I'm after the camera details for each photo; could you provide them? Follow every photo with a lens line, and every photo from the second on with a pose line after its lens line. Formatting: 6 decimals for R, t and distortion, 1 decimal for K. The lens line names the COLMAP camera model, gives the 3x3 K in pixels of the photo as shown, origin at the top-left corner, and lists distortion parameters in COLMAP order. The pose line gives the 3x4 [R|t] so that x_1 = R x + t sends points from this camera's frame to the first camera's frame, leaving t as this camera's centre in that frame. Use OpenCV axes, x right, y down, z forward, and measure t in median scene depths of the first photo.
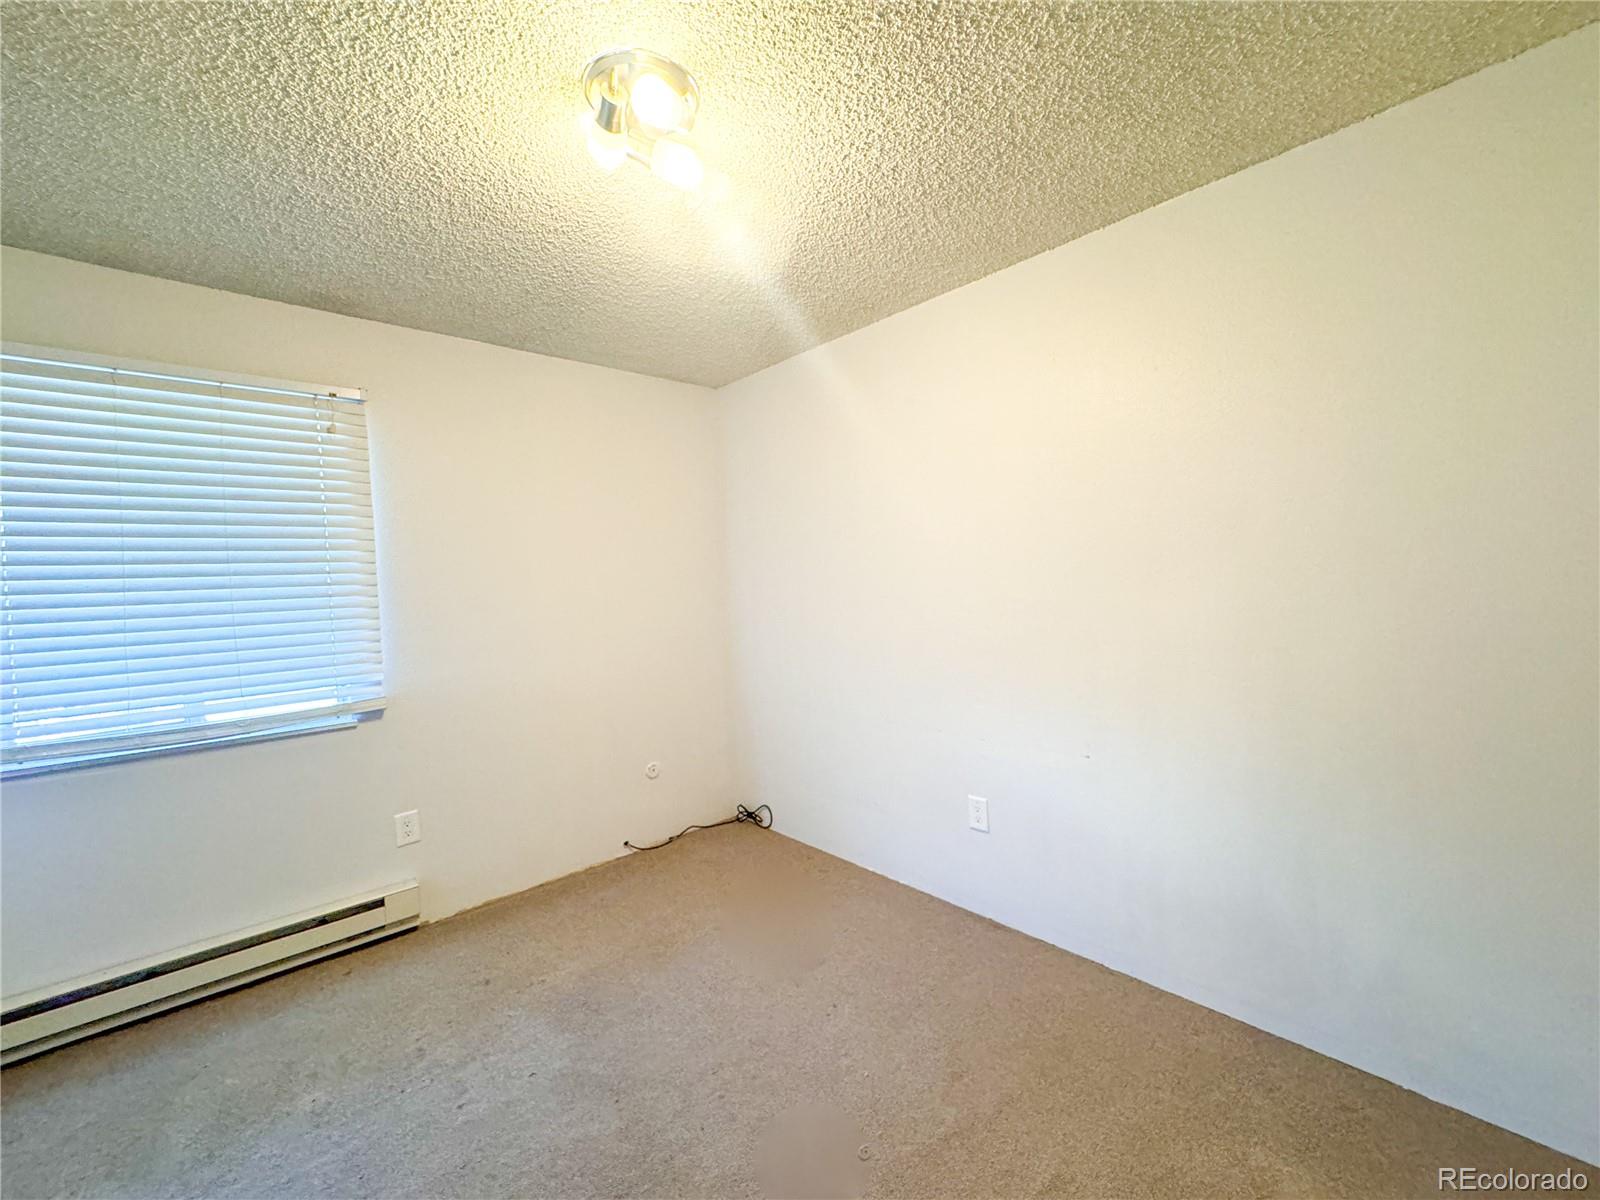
lens RADIAL K [[639.6, 0, 795.4], [0, 639.6, 597.8], [0, 0, 1]] dist [-0.001704, -0.000084]
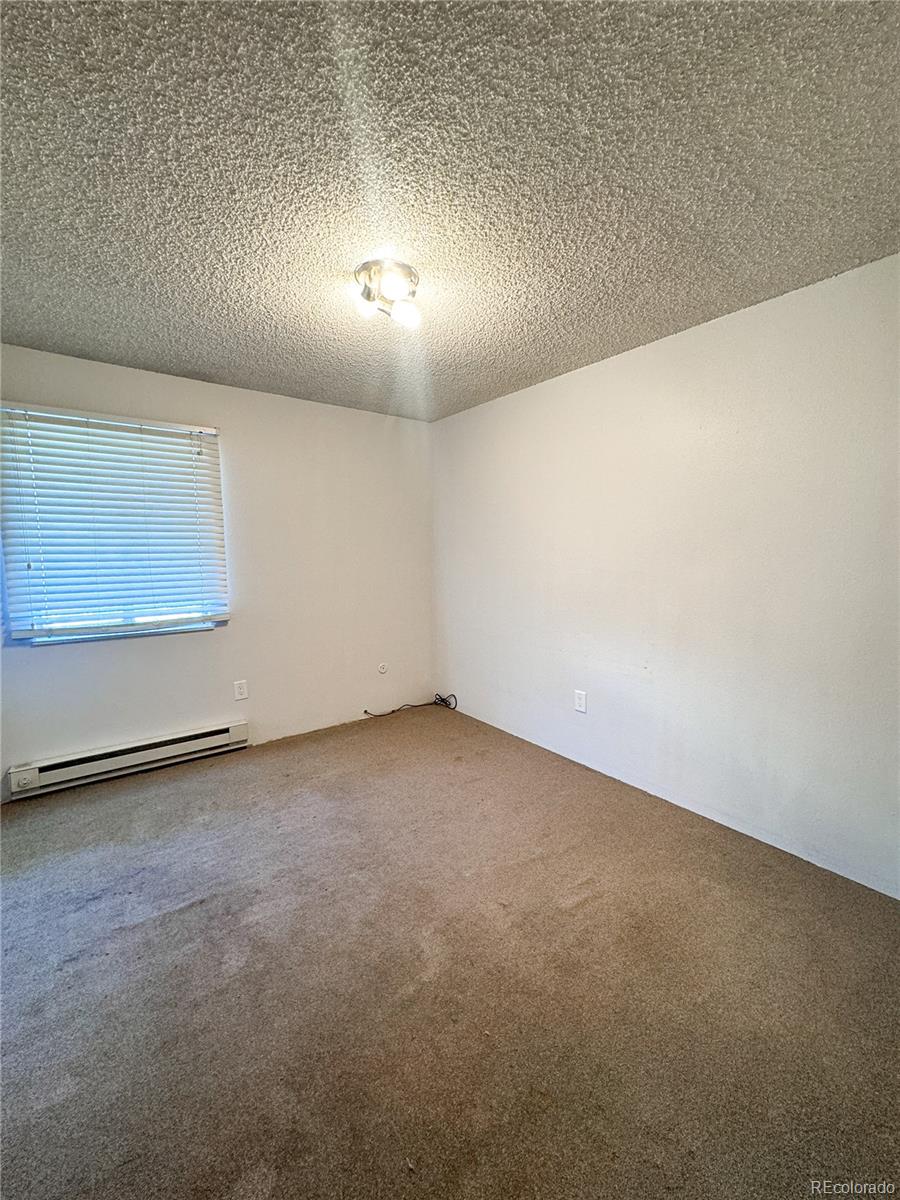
lens RADIAL K [[479.7, 0, 451.8], [0, 479.7, 602.0], [0, 0, 1]] dist [-0.001704, -0.000084]
pose [[0.995865, 0.043851, -0.079563, 0.059329], [-0.037158, 0.995795, 0.083734, -0.003651], [0.082900, -0.080432, 0.993307, -0.265801]]
